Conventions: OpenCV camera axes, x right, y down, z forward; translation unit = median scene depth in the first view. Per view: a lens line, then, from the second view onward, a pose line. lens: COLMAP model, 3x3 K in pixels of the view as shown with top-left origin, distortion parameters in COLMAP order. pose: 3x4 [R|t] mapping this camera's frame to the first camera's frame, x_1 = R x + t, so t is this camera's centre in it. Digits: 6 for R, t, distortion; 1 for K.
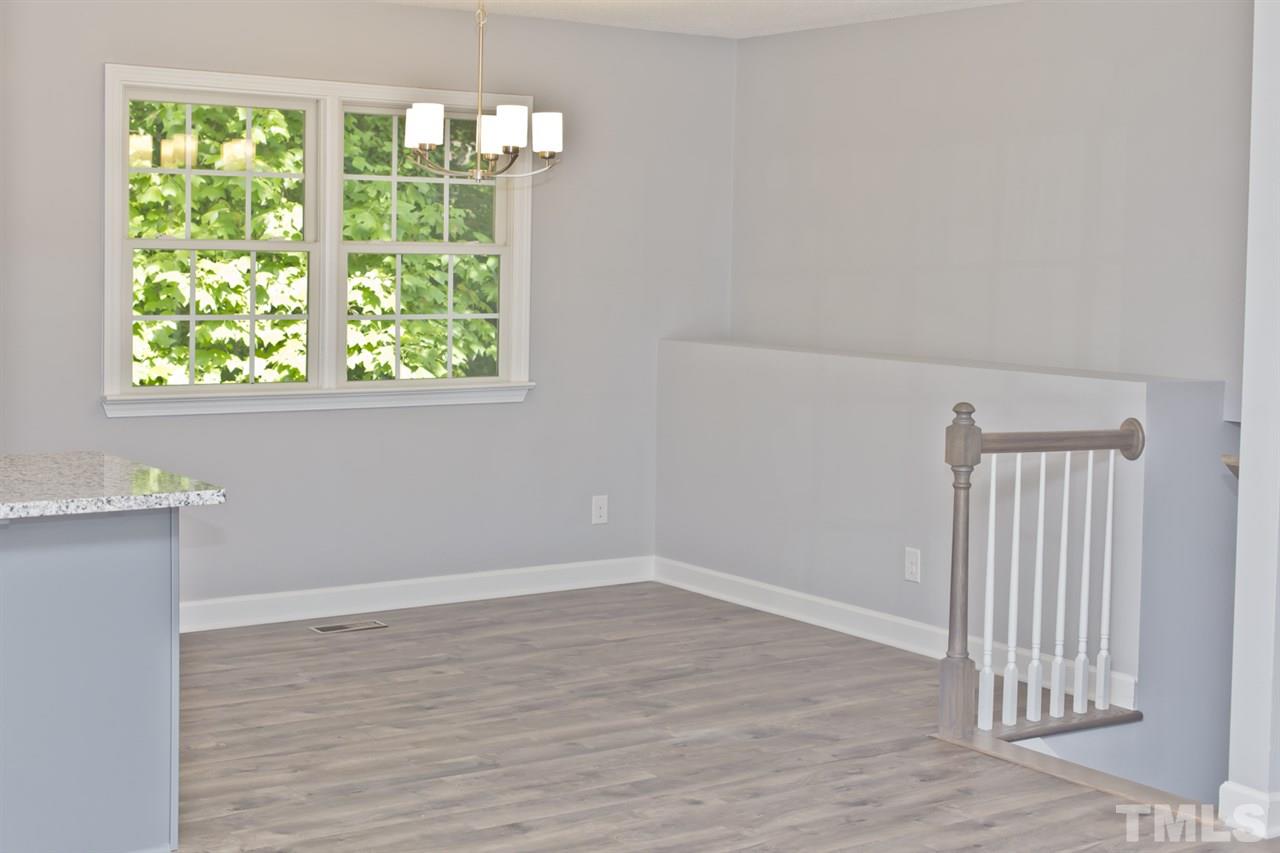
lens RADIAL K [[1874.5, 0, 646.9], [0, 1874.5, 421.1], [0, 0, 1]] dist [-0.026736, 0.000000]
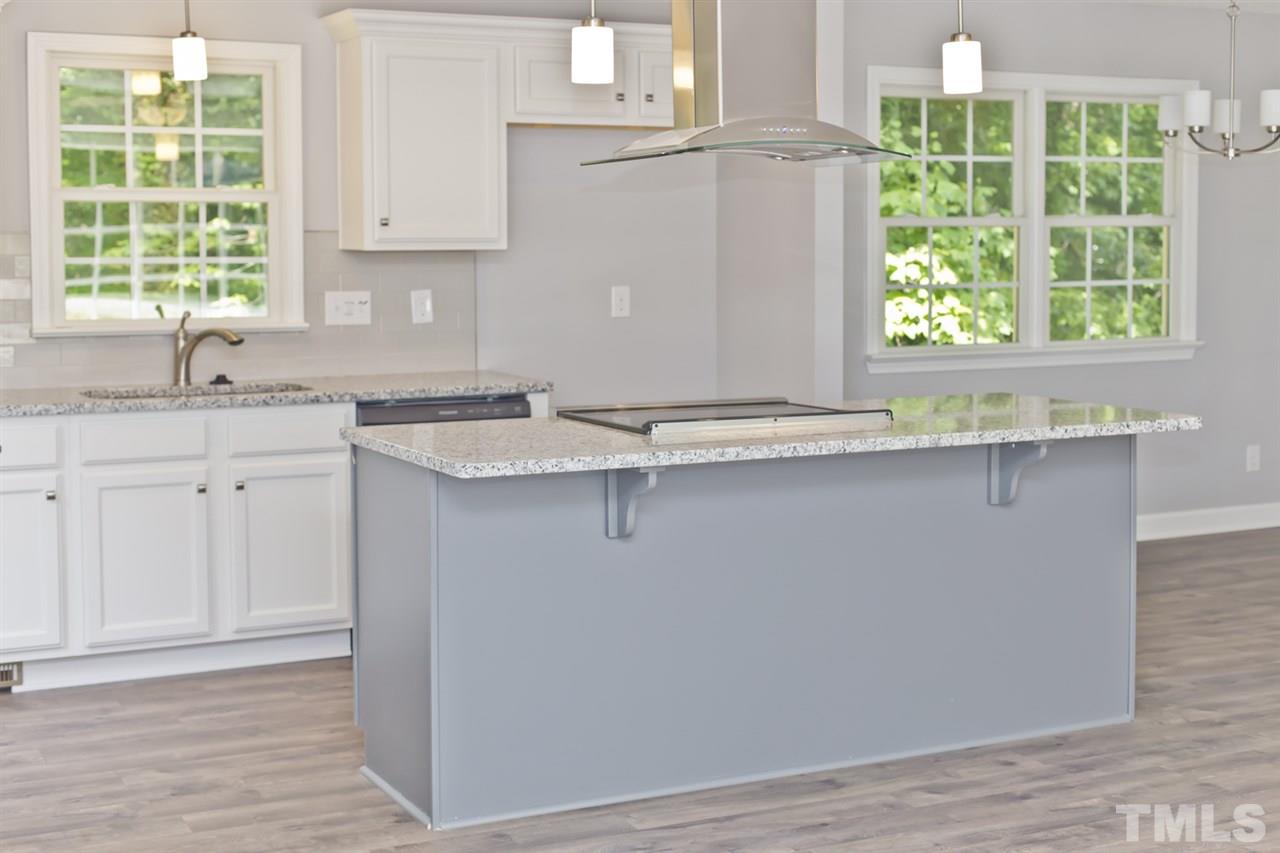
lens RADIAL K [[1874.5, 0, 669.6], [0, 1874.5, 417.4], [0, 0, 1]] dist [-0.026736, 0.000000]
pose [[0.988227, -0.008473, -0.152757, -0.218219], [0.009653, 0.999929, 0.006981, 0.014310], [0.152687, -0.008373, 0.988239, -0.138700]]
